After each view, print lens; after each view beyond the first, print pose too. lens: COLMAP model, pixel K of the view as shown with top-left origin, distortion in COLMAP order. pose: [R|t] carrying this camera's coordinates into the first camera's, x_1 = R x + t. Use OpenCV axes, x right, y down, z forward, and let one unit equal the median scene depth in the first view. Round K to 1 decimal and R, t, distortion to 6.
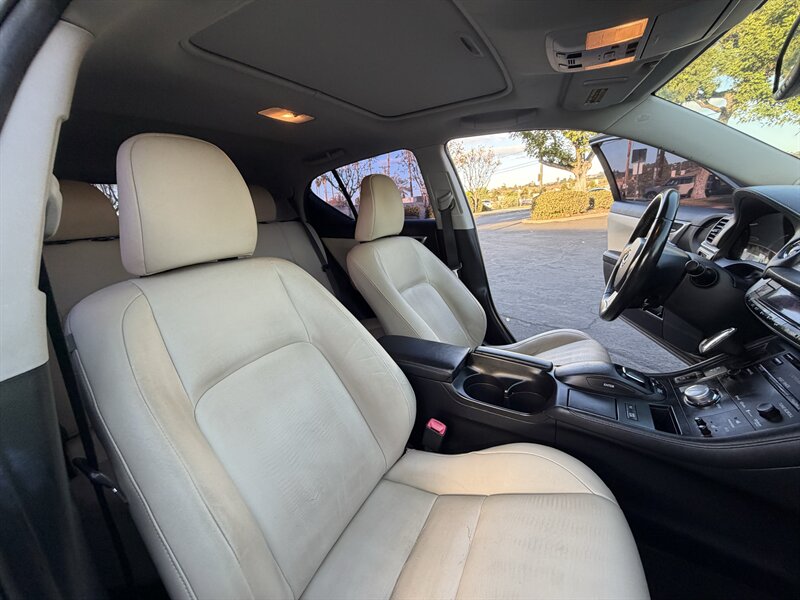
lens RADIAL K [[318.9, 0, 400.0], [0, 318.9, 301.8], [0, 0, 1]] dist [-0.000993, 0.000174]
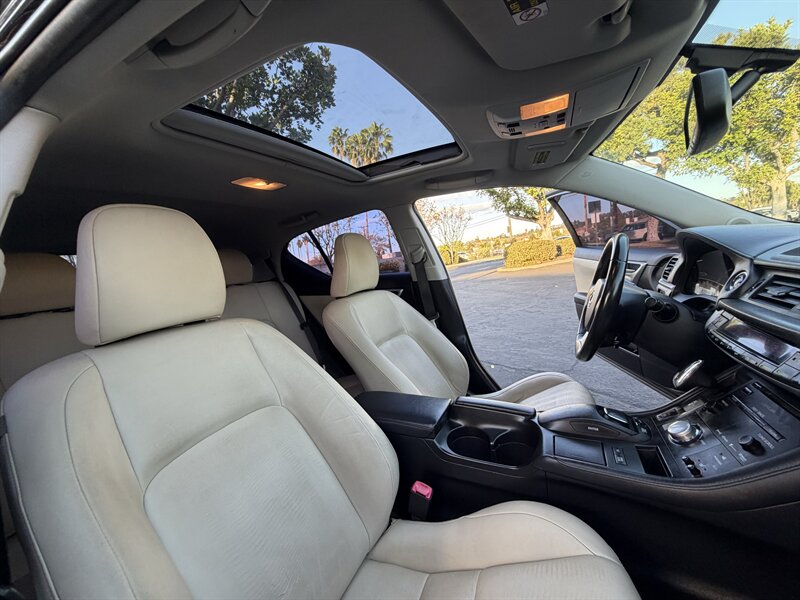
lens RADIAL K [[318.9, 0, 400.0], [0, 318.9, 301.8], [0, 0, 1]] dist [-0.000993, 0.000174]
pose [[0.996912, -0.056624, 0.054412, 0.029085], [0.064810, 0.984517, -0.162869, 0.001698], [-0.044347, 0.165892, 0.985146, 0.005111]]
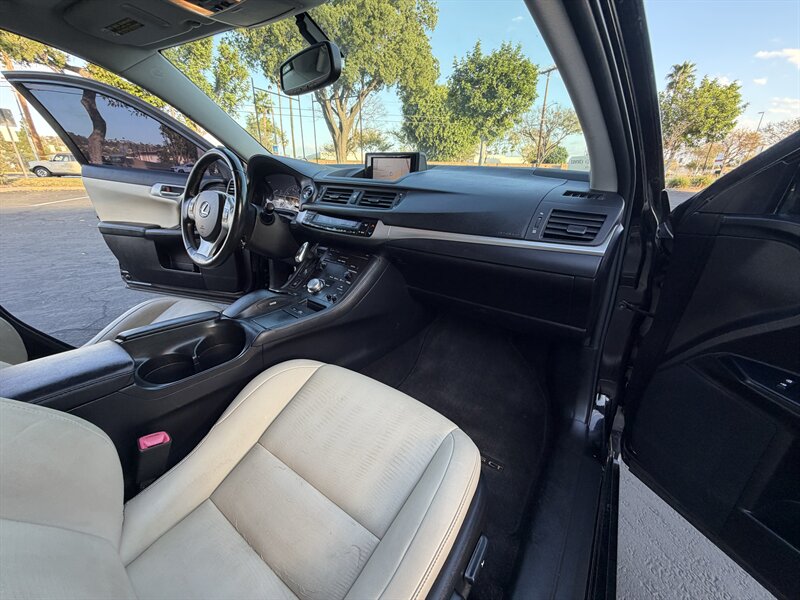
lens RADIAL K [[318.9, 0, 400.0], [0, 318.9, 301.8], [0, 0, 1]] dist [-0.000993, 0.000174]
pose [[0.101274, -0.298322, 0.949077, -0.391802], [0.247363, 0.931574, 0.266425, 0.037107], [-0.963616, 0.207785, 0.168138, 0.247335]]
